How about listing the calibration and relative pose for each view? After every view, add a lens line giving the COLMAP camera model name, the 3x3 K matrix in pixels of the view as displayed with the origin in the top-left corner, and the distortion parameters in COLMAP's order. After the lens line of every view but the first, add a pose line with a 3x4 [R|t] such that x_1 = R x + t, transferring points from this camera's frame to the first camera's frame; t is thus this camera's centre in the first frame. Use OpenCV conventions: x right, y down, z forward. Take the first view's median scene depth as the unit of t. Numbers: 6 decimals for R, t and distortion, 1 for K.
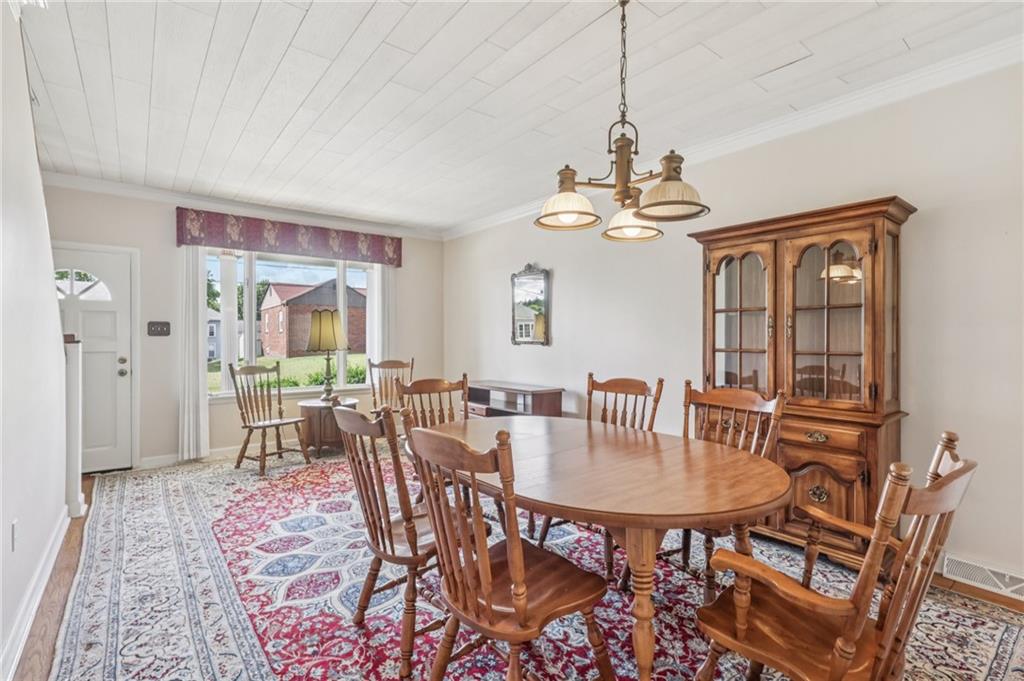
lens RADIAL K [[478.7, 0, 515.0], [0, 478.7, 336.7], [0, 0, 1]] dist [-0.010528, -0.000464]
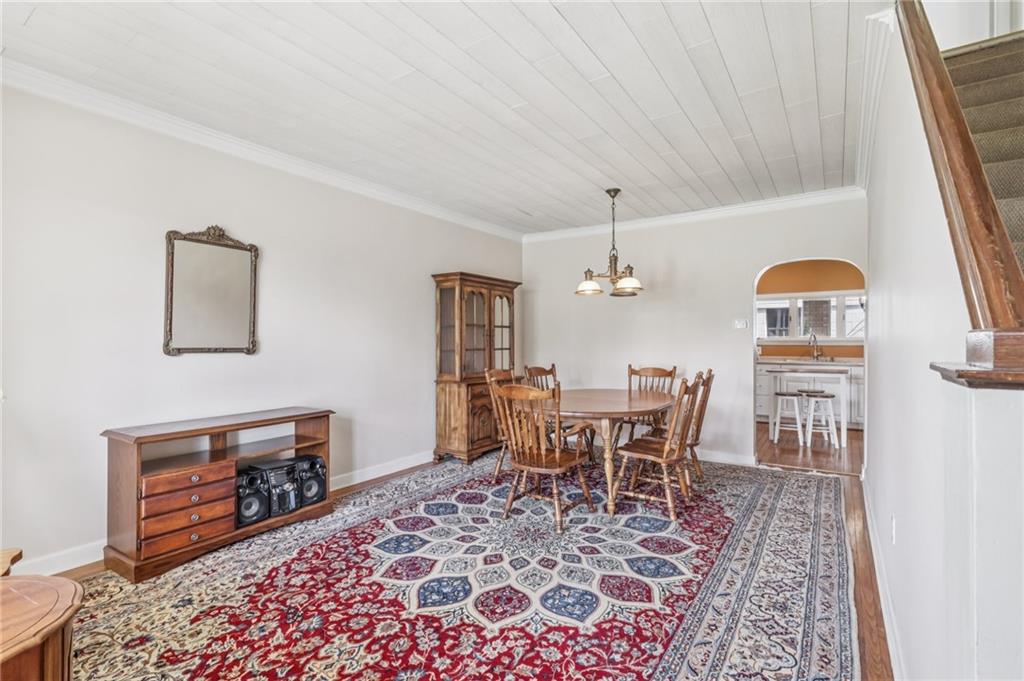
lens RADIAL K [[478.7, 0, 515.6], [0, 478.7, 339.3], [0, 0, 1]] dist [-0.010528, -0.000464]
pose [[-0.301643, 0.001508, 0.953420, -1.146356], [-0.001538, 0.999997, -0.002068, -0.002652], [-0.953420, -0.002090, -0.301640, 1.344220]]
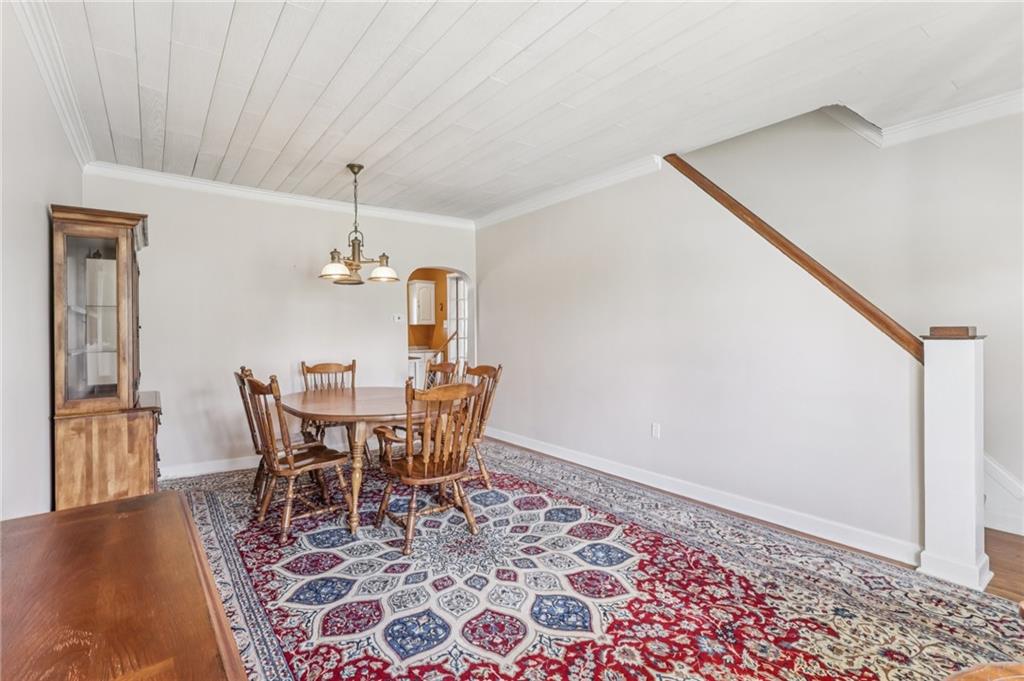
lens RADIAL K [[478.7, 0, 519.4], [0, 478.7, 334.4], [0, 0, 1]] dist [-0.010528, -0.000464]
pose [[-0.999800, 0.007618, 0.018506, -0.326047], [0.007716, 0.999957, 0.005223, -0.003420], [-0.018465, 0.005364, -0.999815, 1.912894]]
